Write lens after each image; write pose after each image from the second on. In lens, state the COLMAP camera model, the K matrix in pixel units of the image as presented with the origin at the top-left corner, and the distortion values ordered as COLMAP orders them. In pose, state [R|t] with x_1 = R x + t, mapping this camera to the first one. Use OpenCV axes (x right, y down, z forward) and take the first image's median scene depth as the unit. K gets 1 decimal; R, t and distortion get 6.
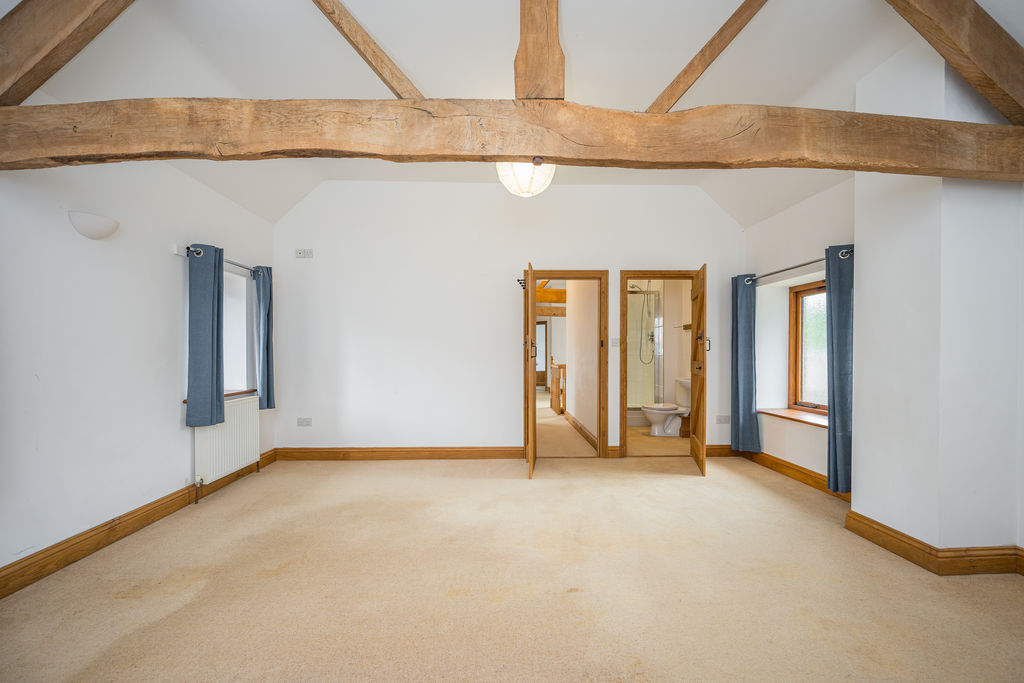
lens RADIAL K [[415.8, 0, 505.9], [0, 415.8, 355.1], [0, 0, 1]] dist [-0.003909, 0.000901]
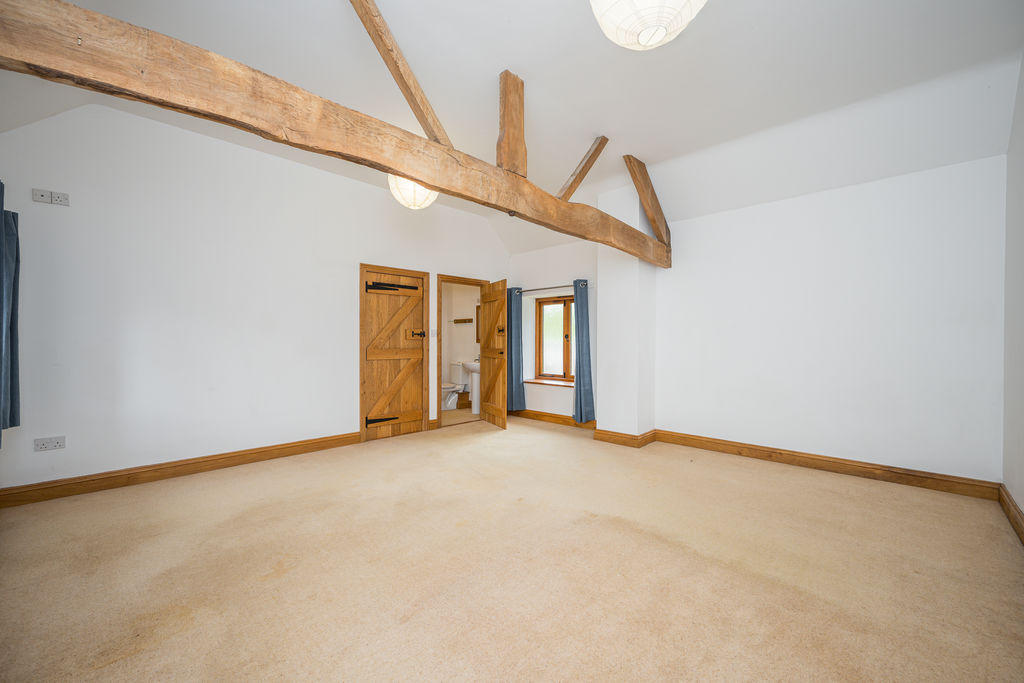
lens RADIAL K [[415.8, 0, 524.7], [0, 415.8, 341.4], [0, 0, 1]] dist [-0.003909, 0.000901]
pose [[0.704841, 0.000732, 0.709365, -0.960037], [0.004711, 0.999973, -0.005712, 0.001878], [-0.709350, 0.007368, 0.704818, -0.083659]]
